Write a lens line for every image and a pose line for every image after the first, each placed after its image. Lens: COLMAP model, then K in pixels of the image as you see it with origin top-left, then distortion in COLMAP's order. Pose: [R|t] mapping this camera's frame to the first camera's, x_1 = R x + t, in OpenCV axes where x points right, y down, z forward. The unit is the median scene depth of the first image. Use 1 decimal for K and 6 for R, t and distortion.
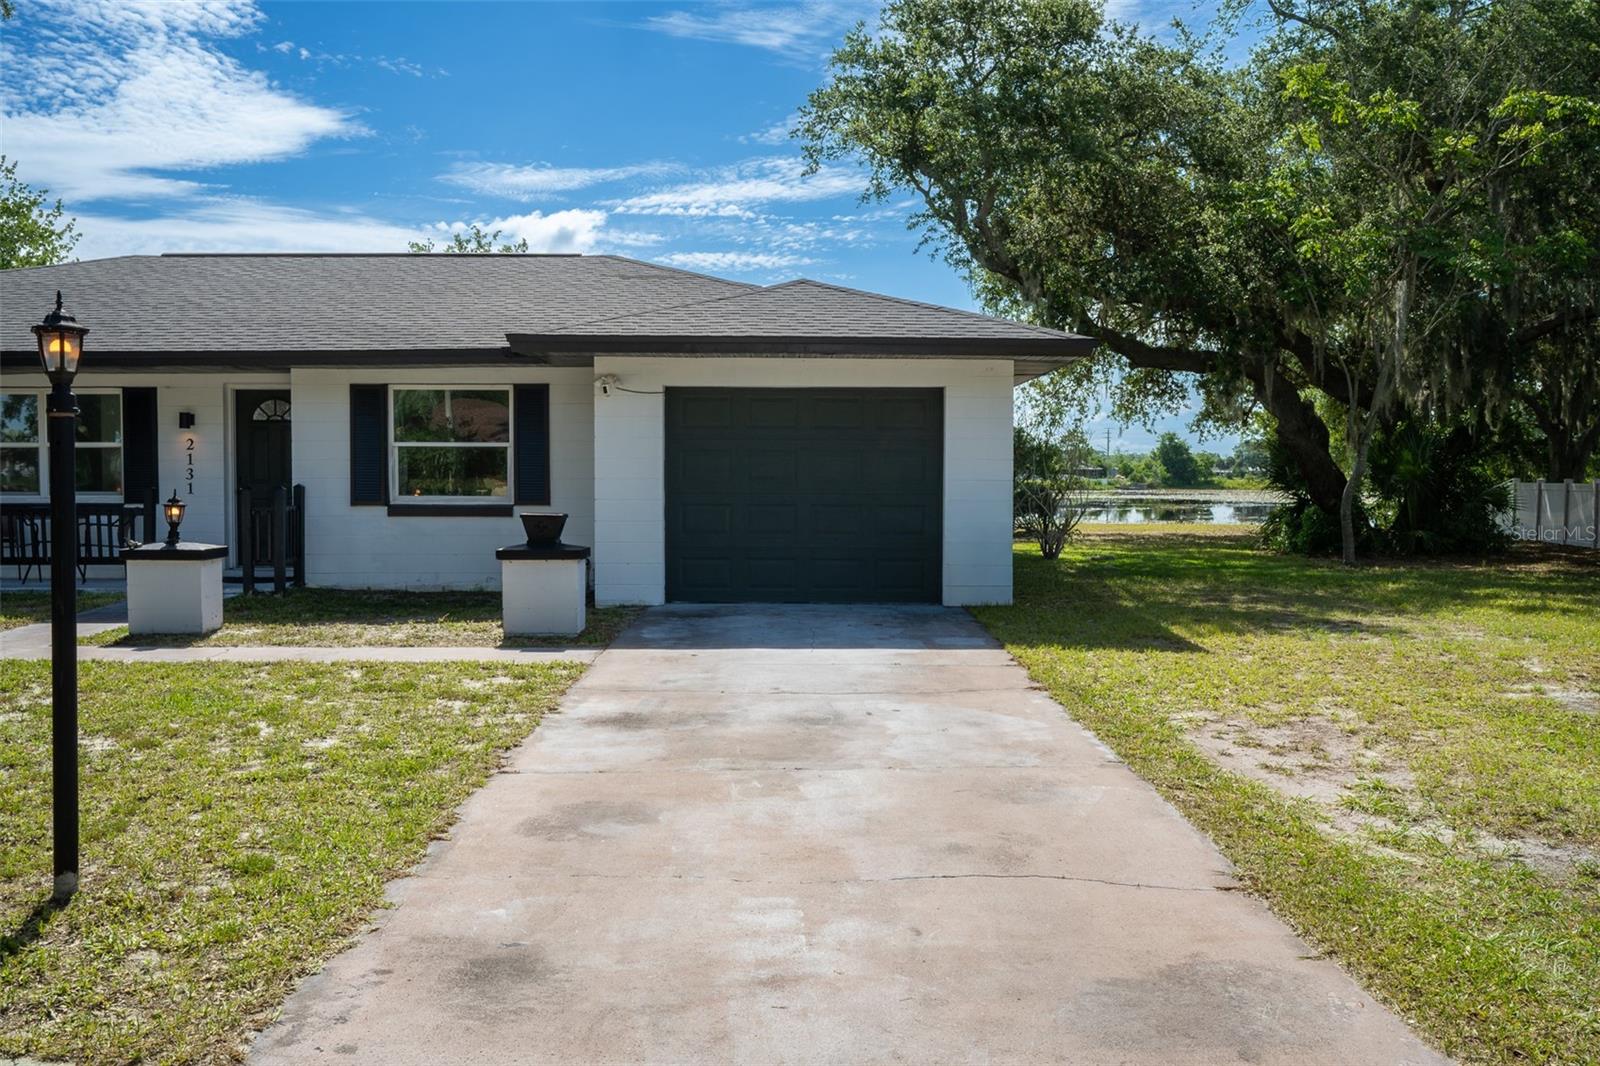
lens RADIAL K [[1372.9, 0, 798.9], [0, 1372.9, 533.3], [0, 0, 1]] dist [0.003854, 0.000533]
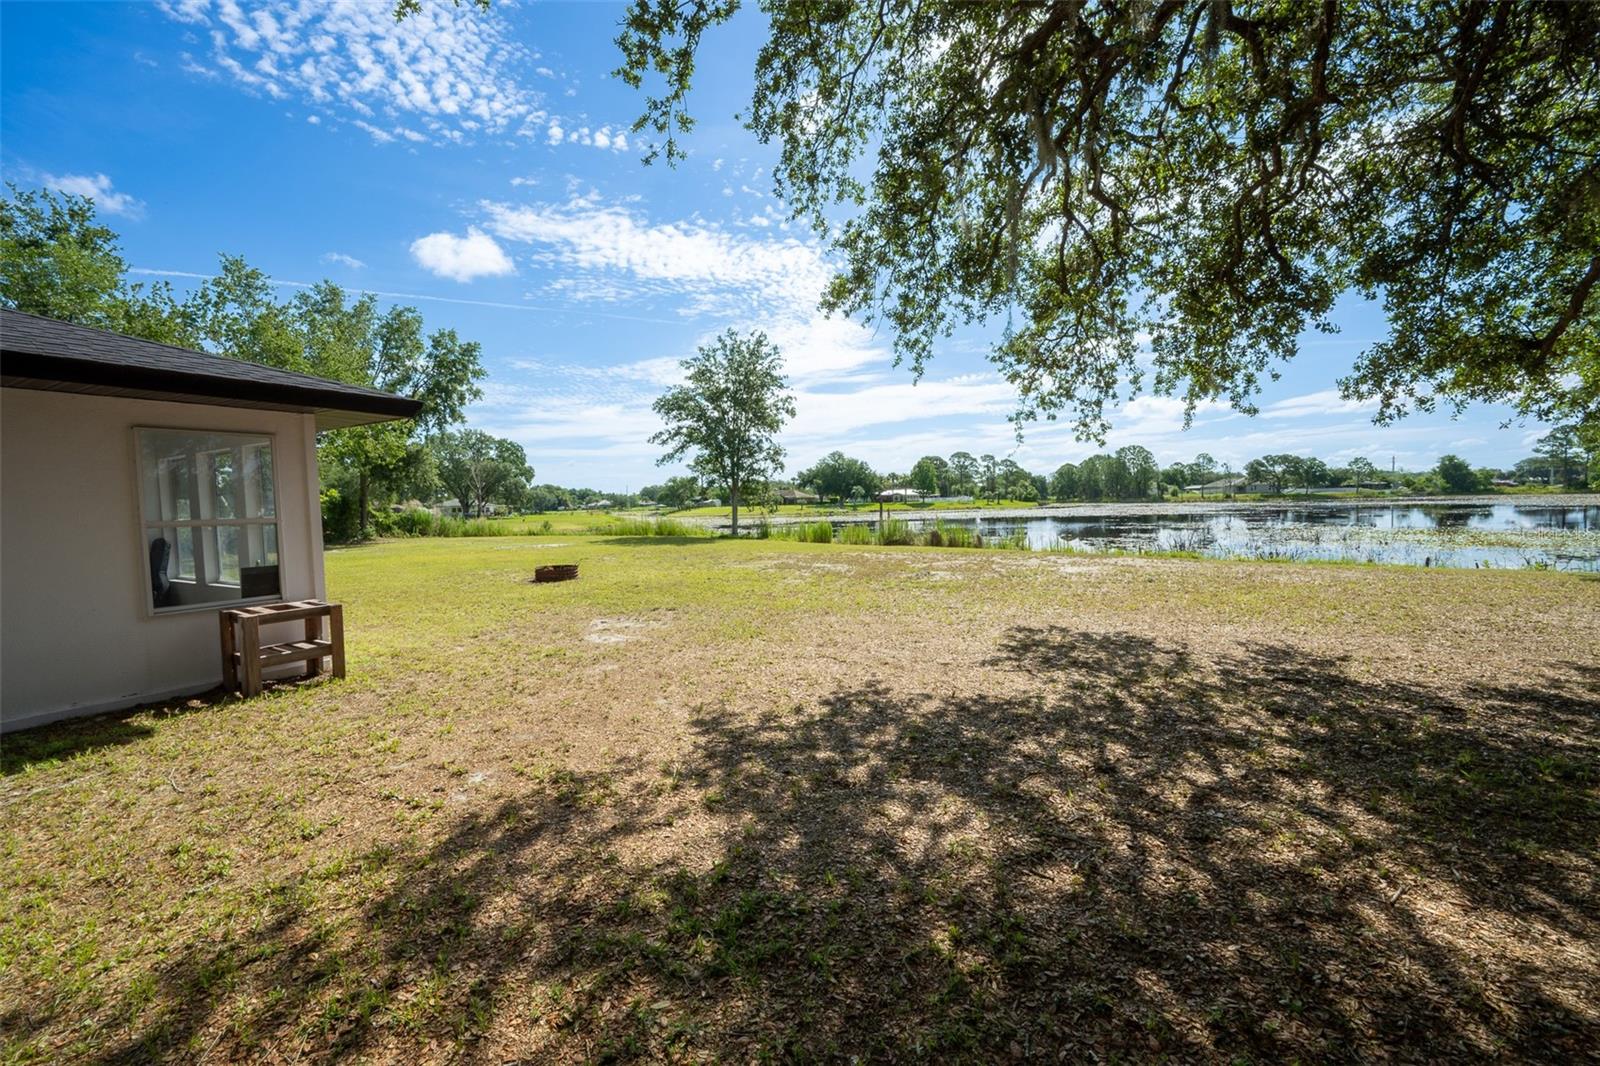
lens RADIAL K [[645.9, 0, 800.8], [0, 645.9, 531.5], [0, 0, 1]] dist [-0.002291, -0.000183]
pose [[0.862655, -0.002381, -0.505787, 0.032950], [0.006909, 0.999951, 0.007077, -0.004946], [0.505745, -0.009600, 0.862630, 0.102736]]
